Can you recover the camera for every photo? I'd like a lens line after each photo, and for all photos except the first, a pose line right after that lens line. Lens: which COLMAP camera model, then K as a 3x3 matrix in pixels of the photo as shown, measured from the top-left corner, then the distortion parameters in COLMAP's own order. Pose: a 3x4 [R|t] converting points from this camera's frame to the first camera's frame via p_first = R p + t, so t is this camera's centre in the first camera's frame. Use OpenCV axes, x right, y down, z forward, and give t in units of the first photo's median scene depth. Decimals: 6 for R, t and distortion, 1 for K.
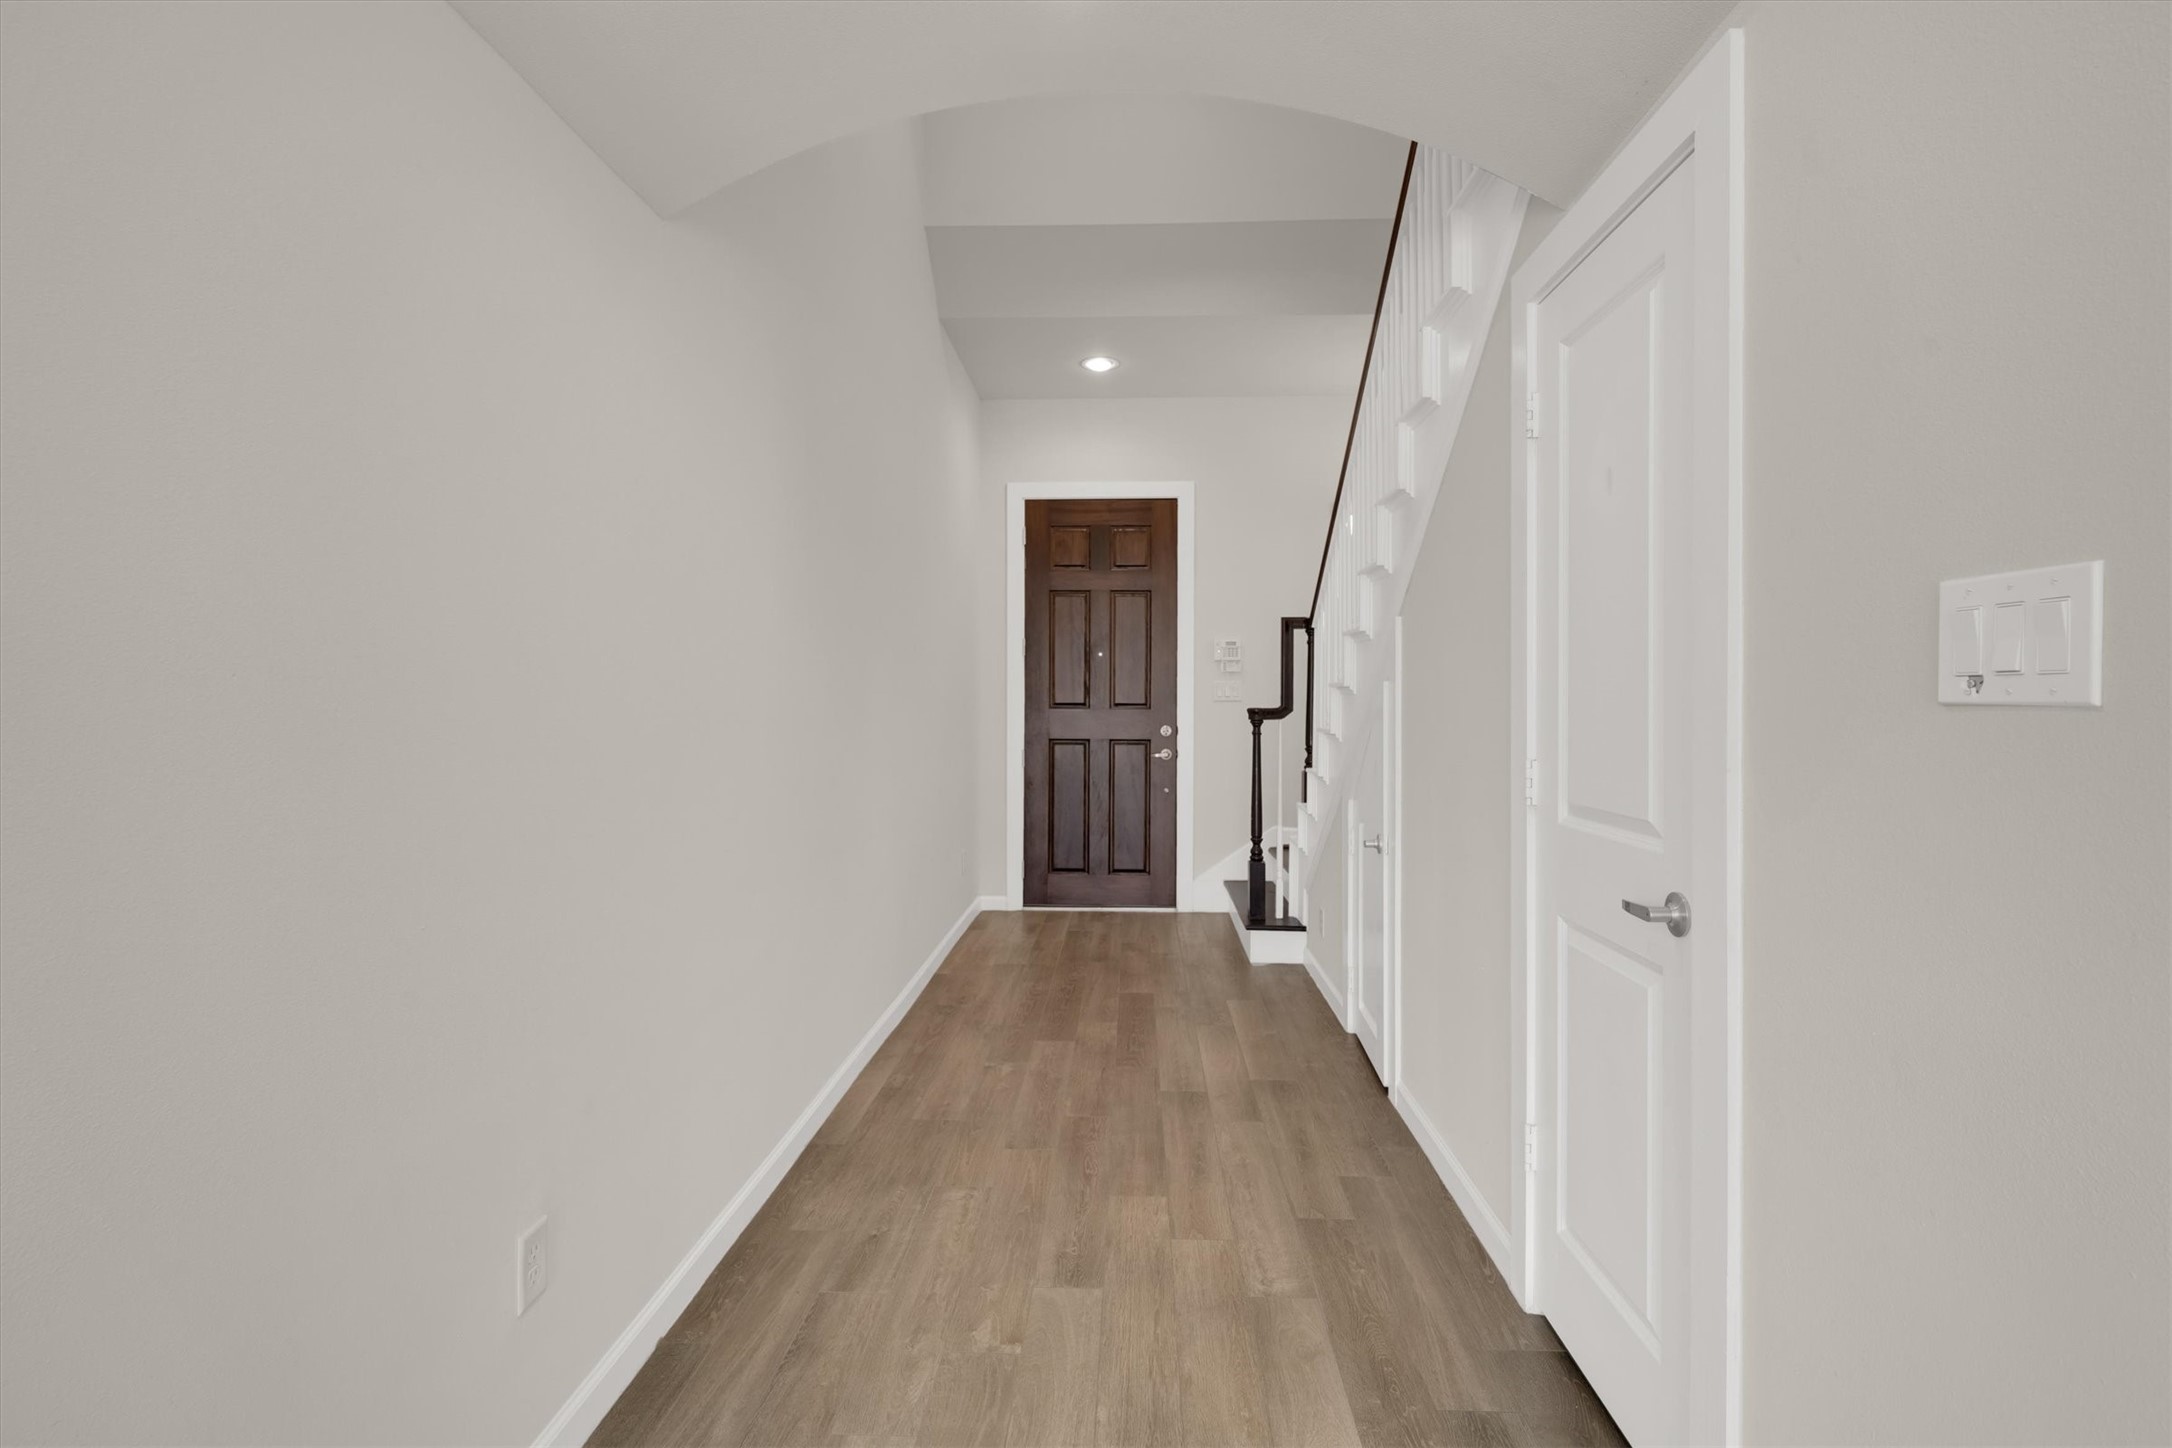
lens RADIAL K [[1019.9, 0, 1083.5], [0, 1019.9, 704.7], [0, 0, 1]] dist [-0.000365, -0.000078]
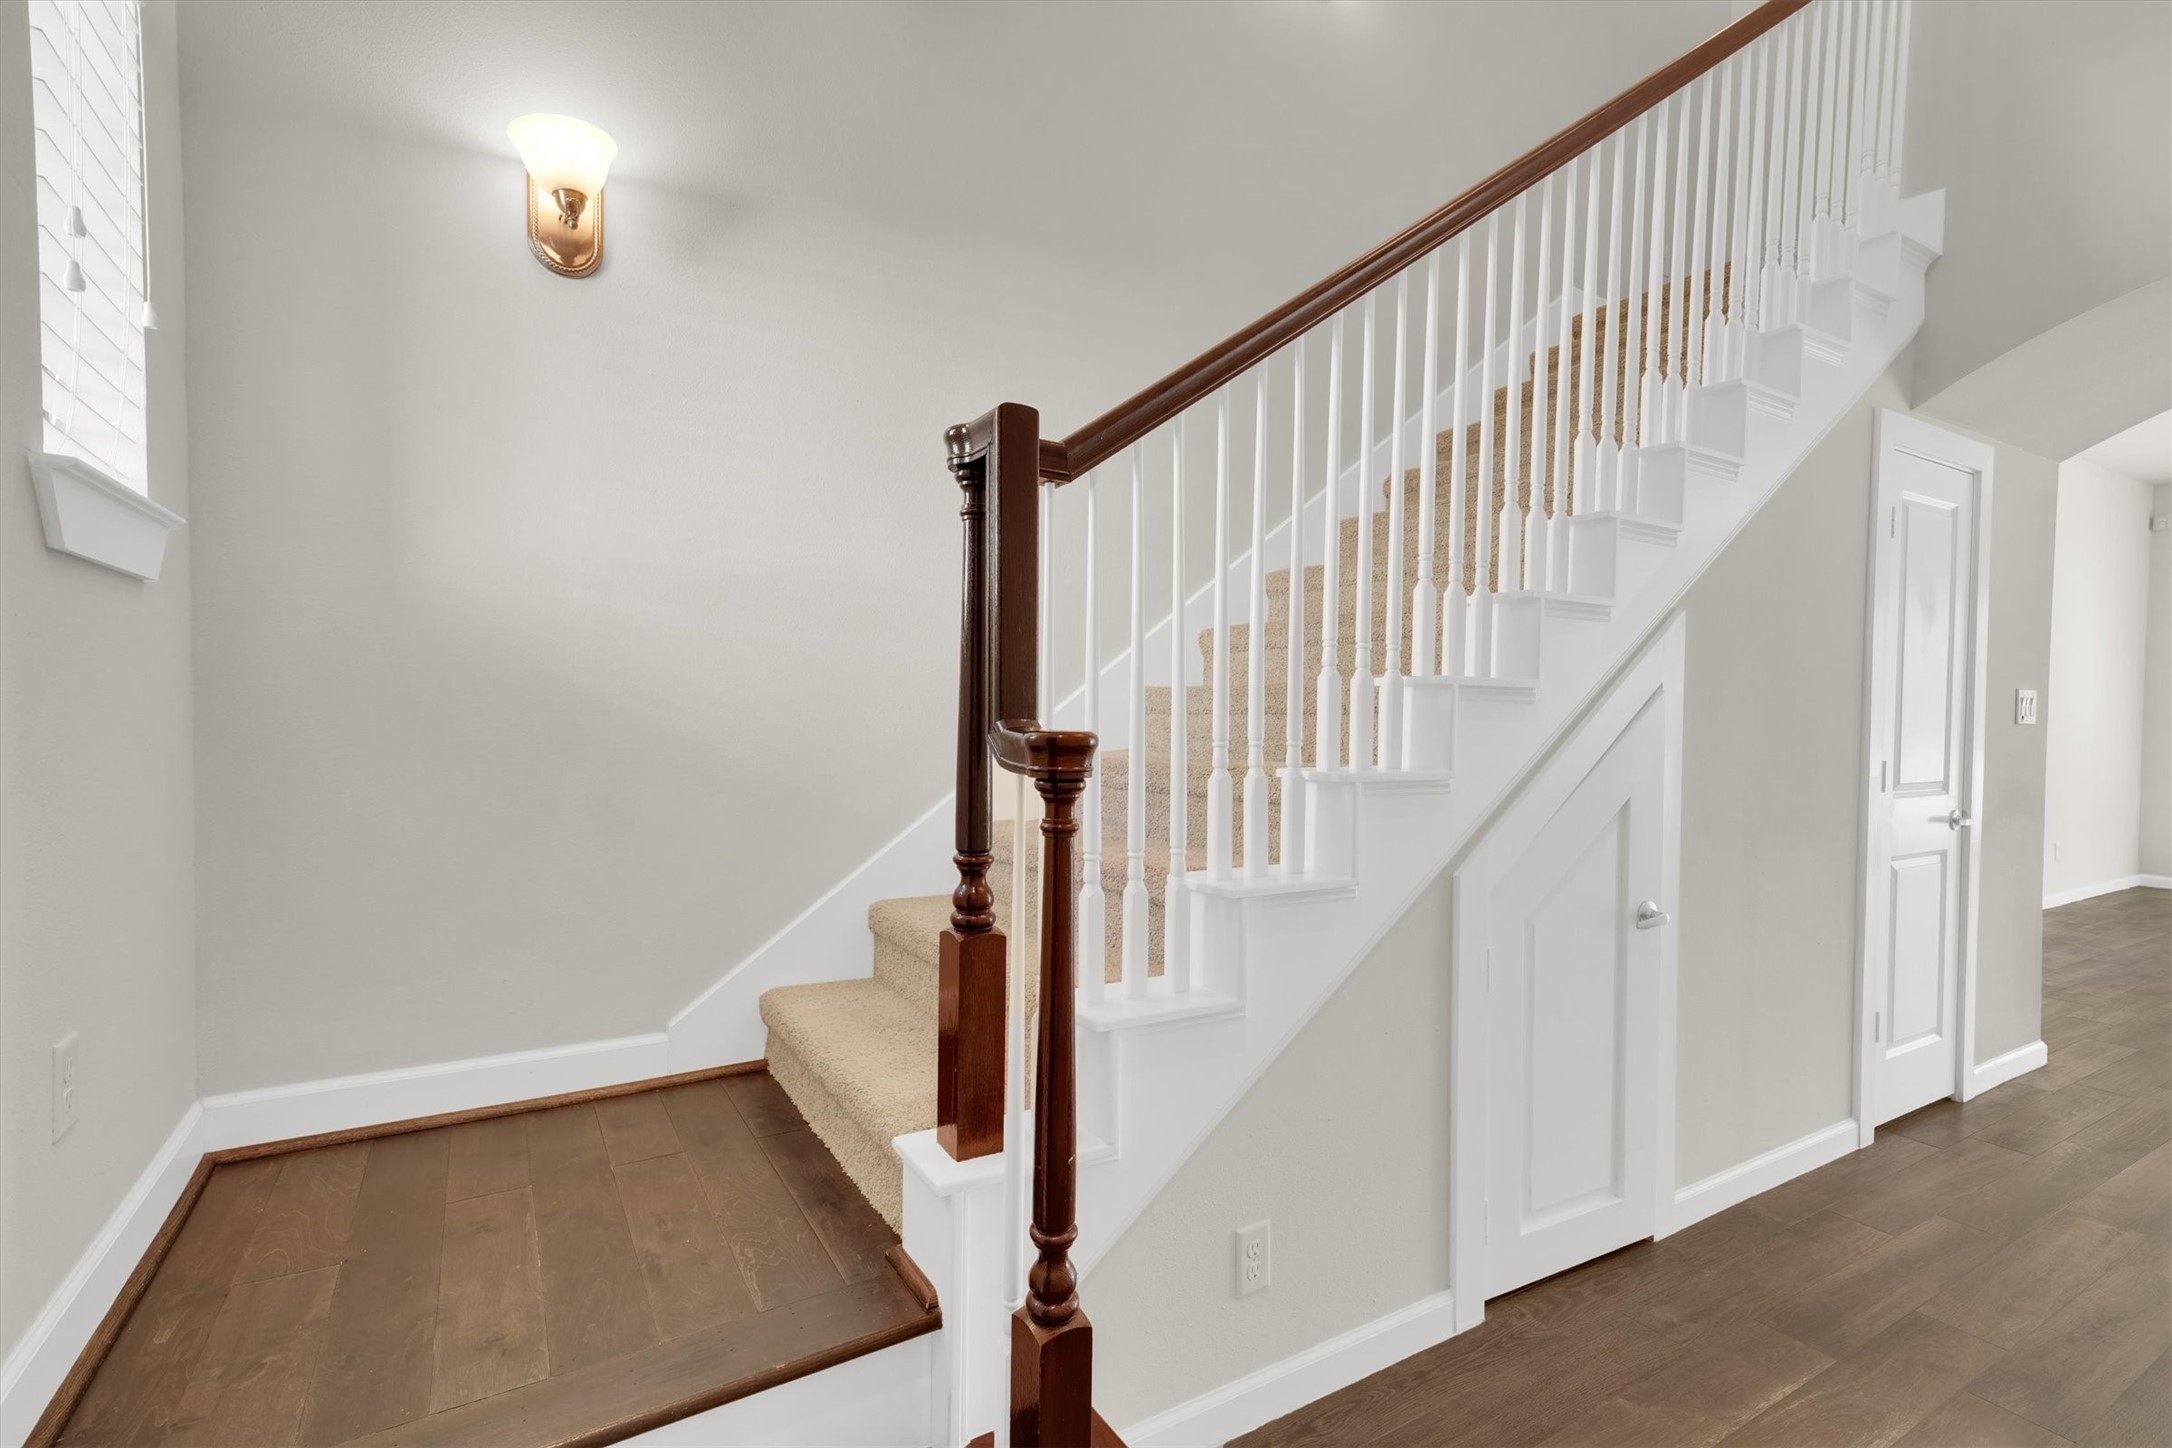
lens RADIAL K [[988.5, 0, 1059.3], [0, 988.5, 727.3], [0, 0, 1]] dist [0.000283, -0.000224]
pose [[-0.540654, -0.026235, 0.840836, -0.069943], [-0.010989, 0.999649, 0.024124, -0.006517], [-0.841173, 0.003803, -0.540752, 1.876026]]
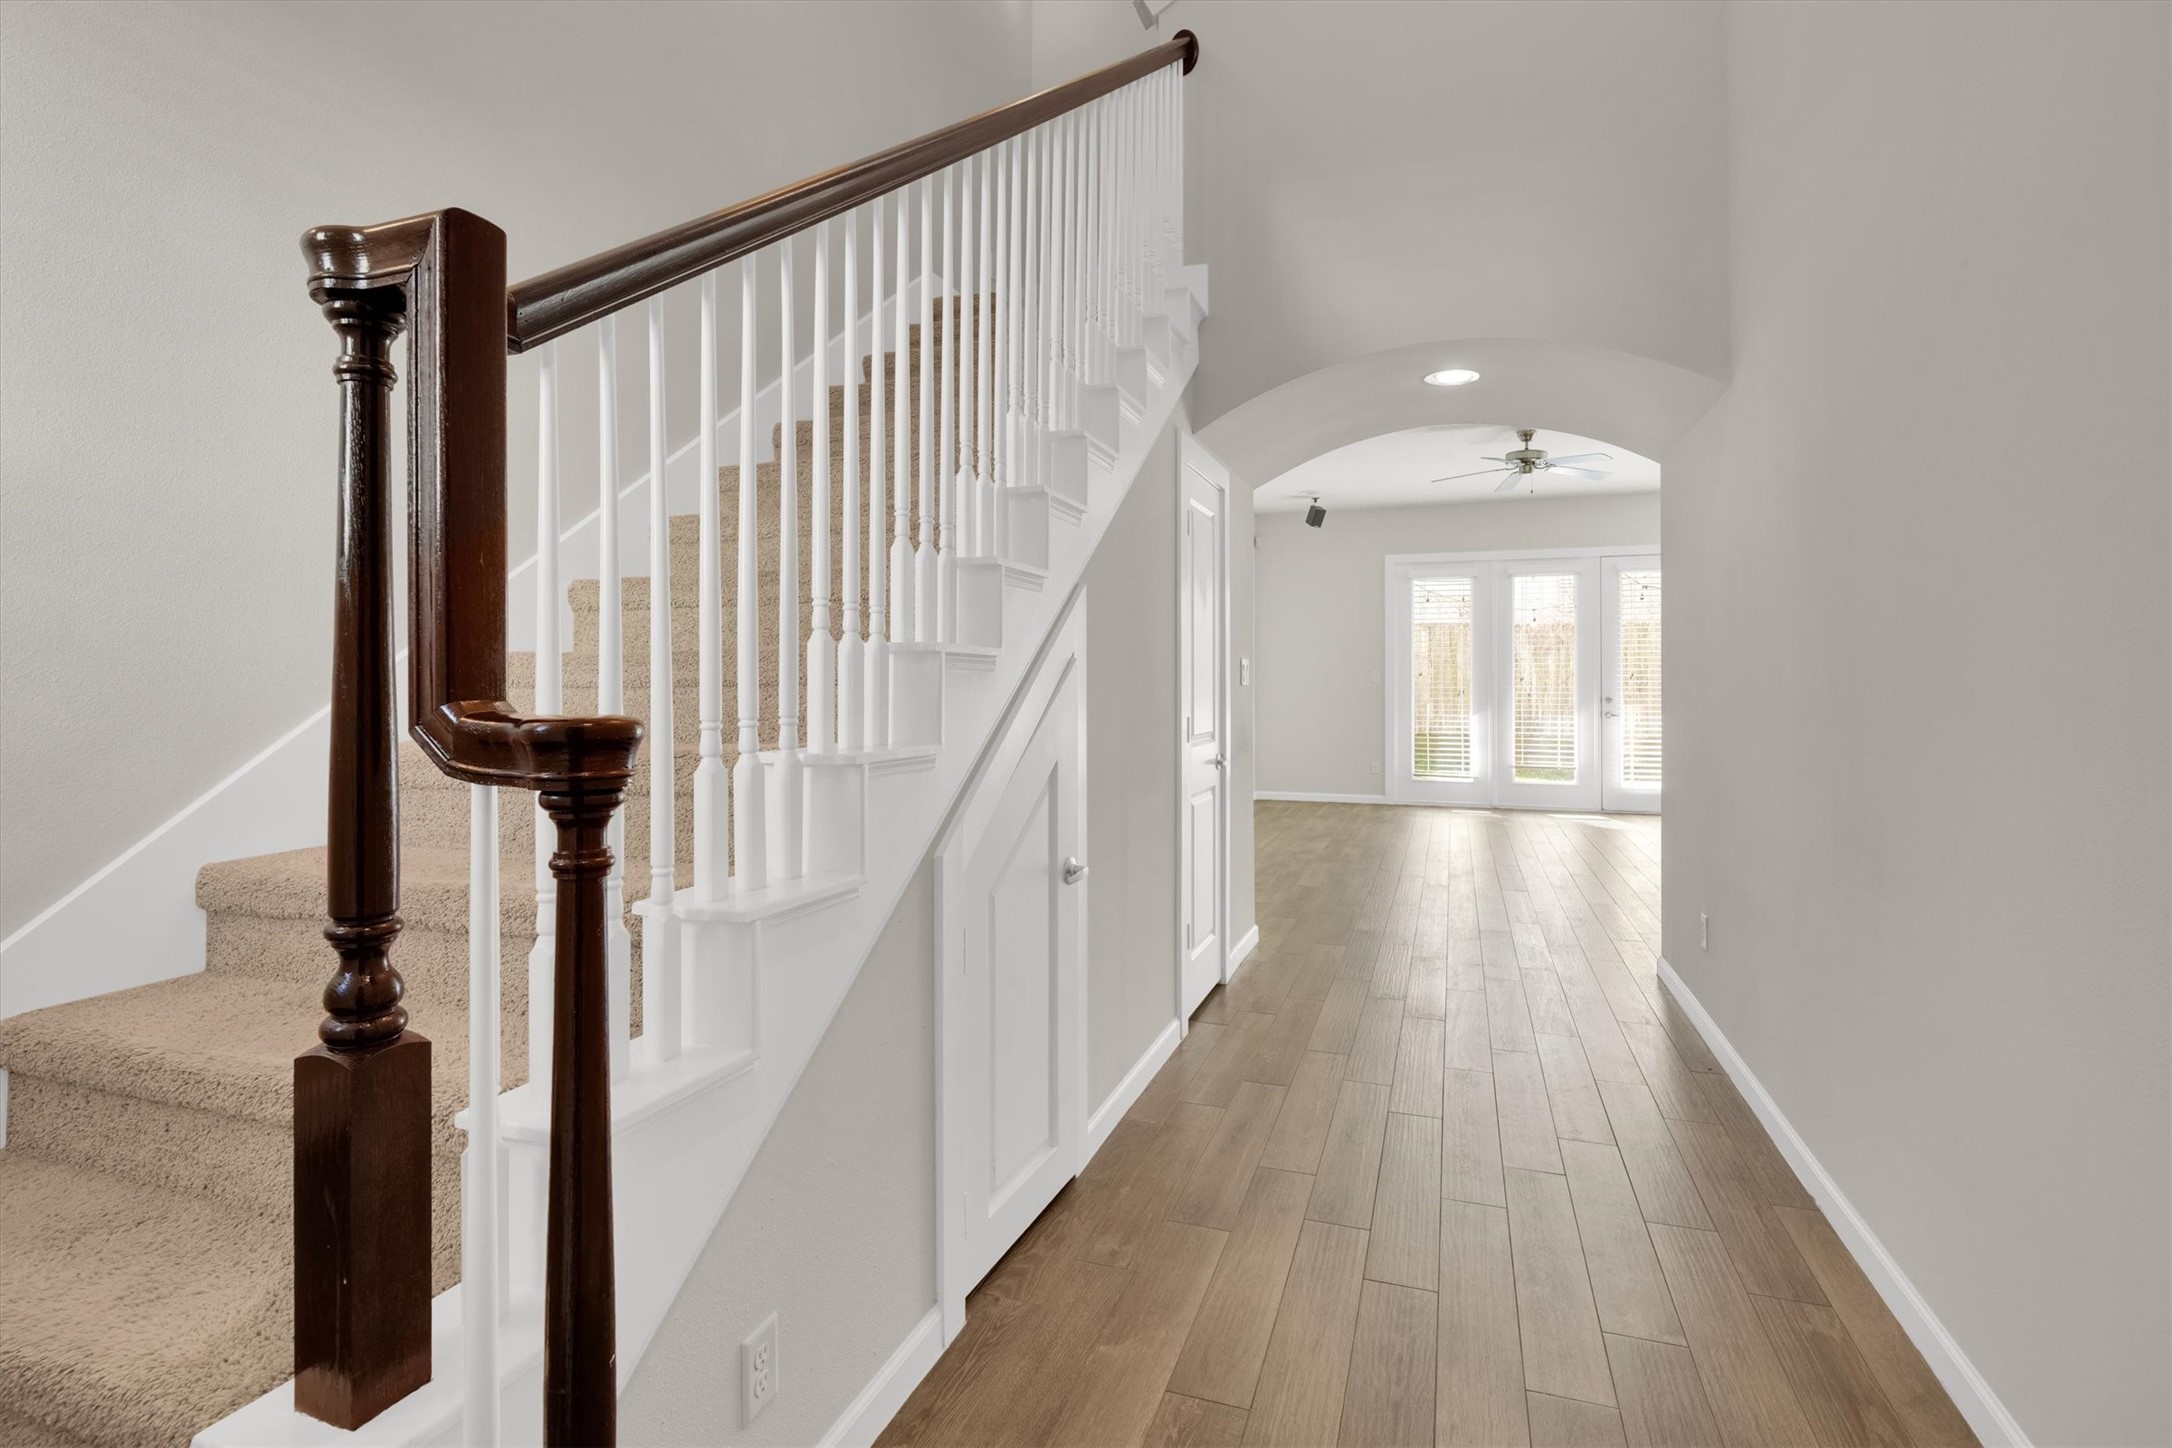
lens RADIAL K [[1031.2, 0, 1090.5], [0, 1031.2, 672.3], [0, 0, 1]] dist [-0.012472, -0.000618]
pose [[-0.957944, 0.000344, 0.286954, 0.061622], [-0.001103, 0.999987, -0.004880, -0.006157], [-0.286952, -0.004992, -0.957932, 1.884261]]
